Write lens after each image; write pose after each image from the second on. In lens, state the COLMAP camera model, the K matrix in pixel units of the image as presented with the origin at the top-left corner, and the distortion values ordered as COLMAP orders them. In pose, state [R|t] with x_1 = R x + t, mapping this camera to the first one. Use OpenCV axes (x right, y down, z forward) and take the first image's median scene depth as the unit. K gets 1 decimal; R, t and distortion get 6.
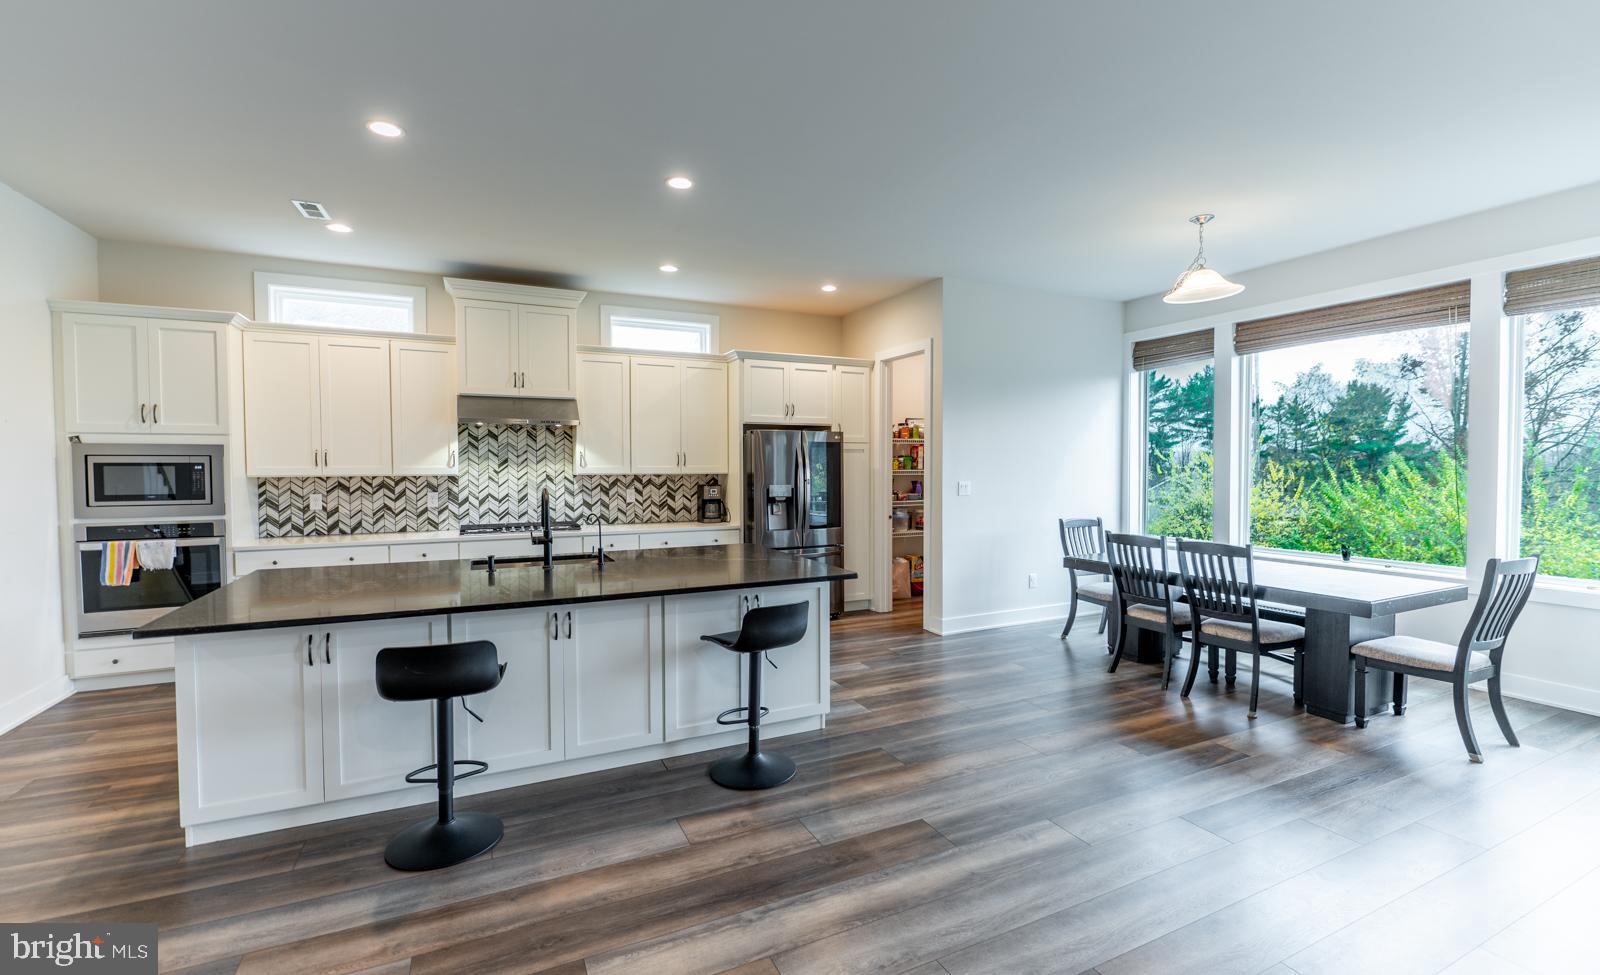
lens RADIAL K [[678.8, 0, 805.0], [0, 678.8, 486.2], [0, 0, 1]] dist [-0.004317, -0.000753]
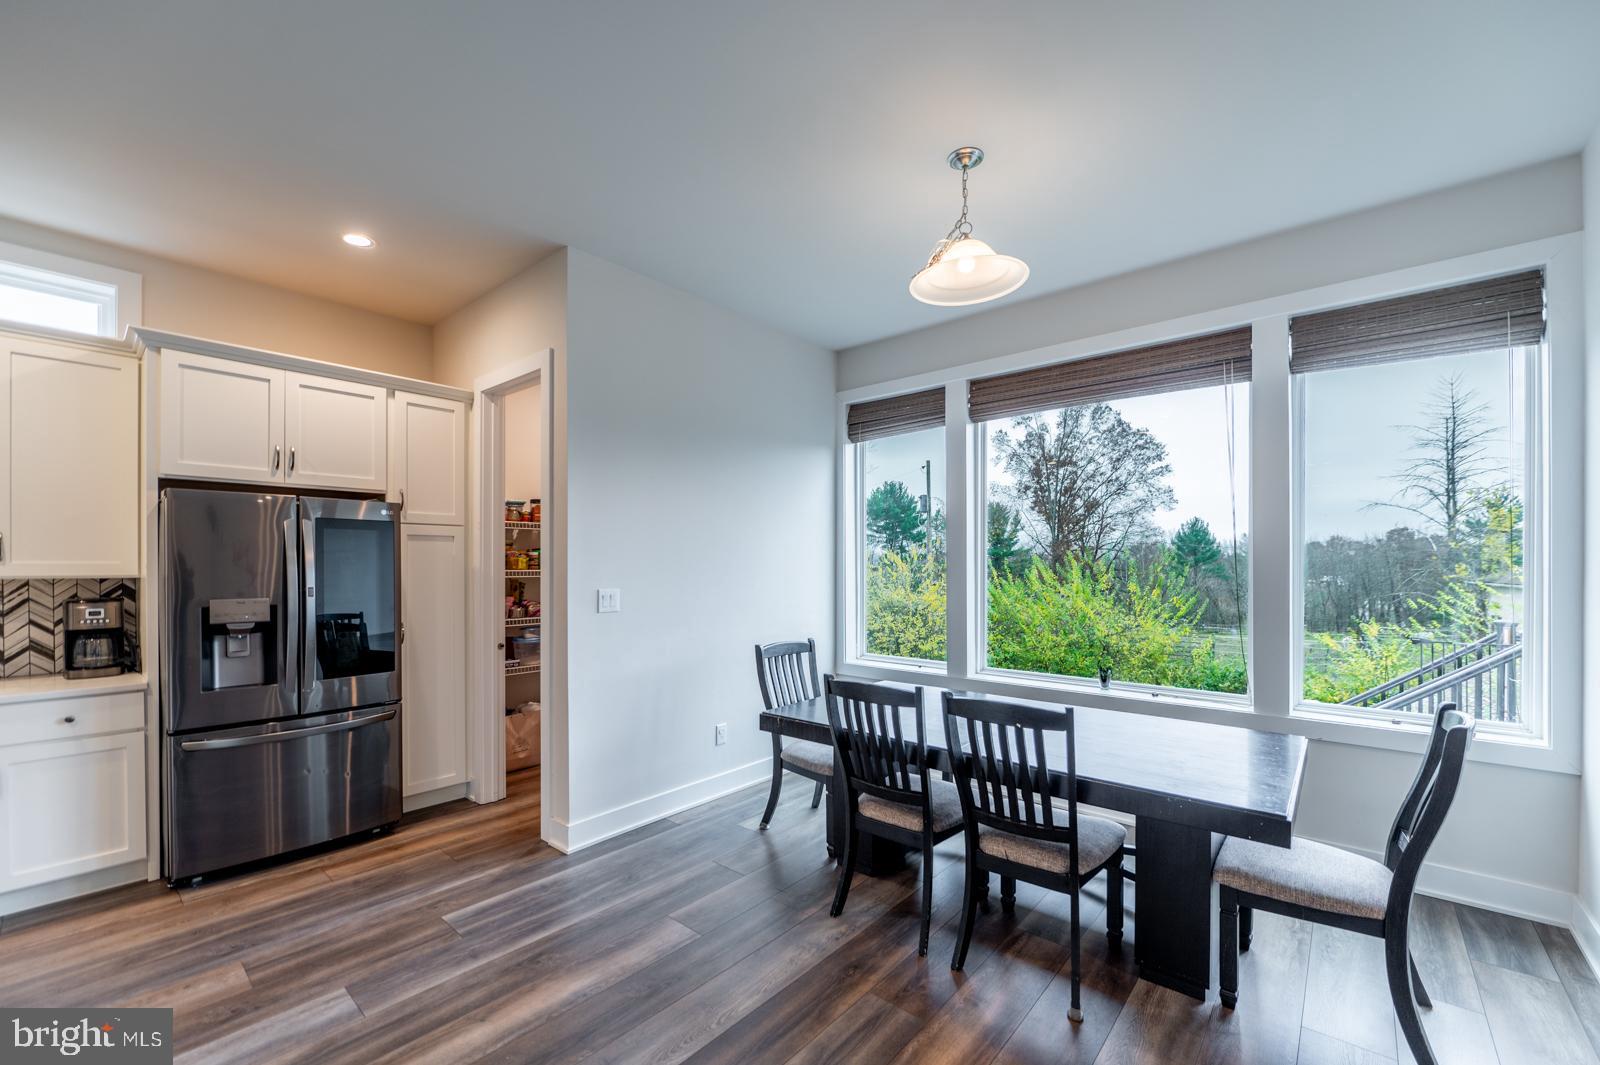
lens RADIAL K [[641.8, 0, 807.9], [0, 641.8, 569.1], [0, 0, 1]] dist [-0.006964, -0.000070]
pose [[0.914089, 0.000324, 0.405514, 0.170343], [0.009556, 0.999705, -0.022340, -0.010593], [-0.405402, 0.024296, 0.913816, 0.412962]]
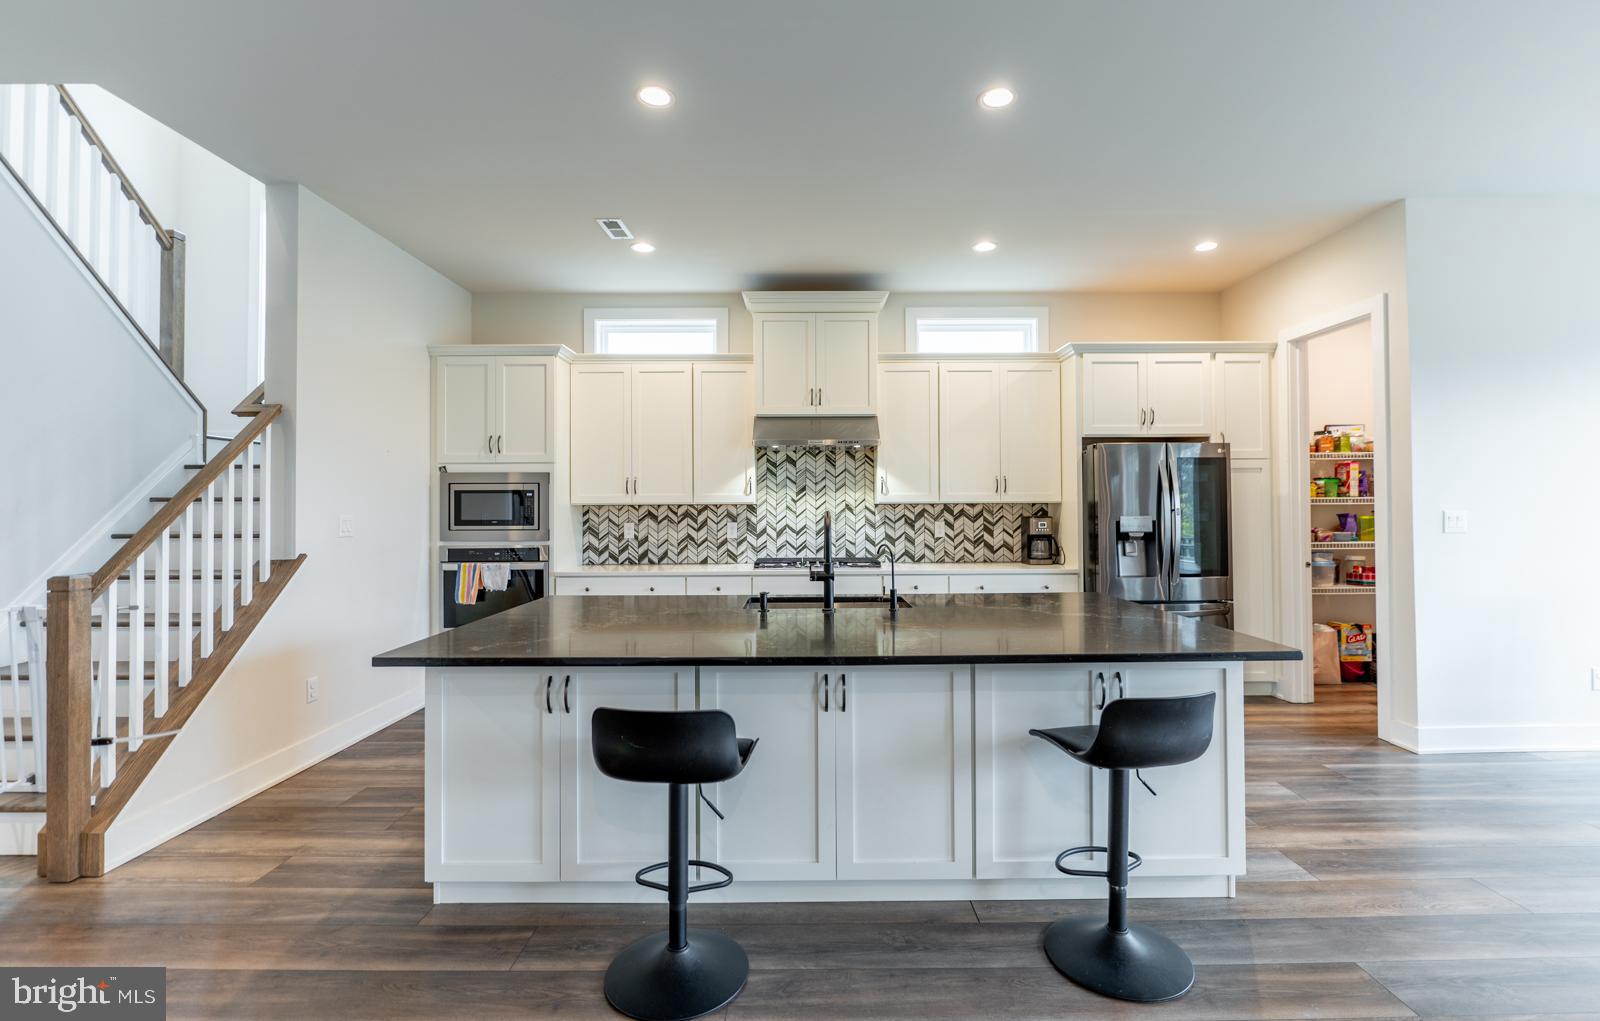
lens RADIAL K [[709.7, 0, 815.6], [0, 709.7, 496.9], [0, 0, 1]] dist [-0.003768, -0.000577]
pose [[0.906084, -0.009327, -0.422995, -0.027102], [-0.009772, 0.999029, -0.042961, 0.014943], [0.422985, 0.043059, 0.905113, 0.155457]]
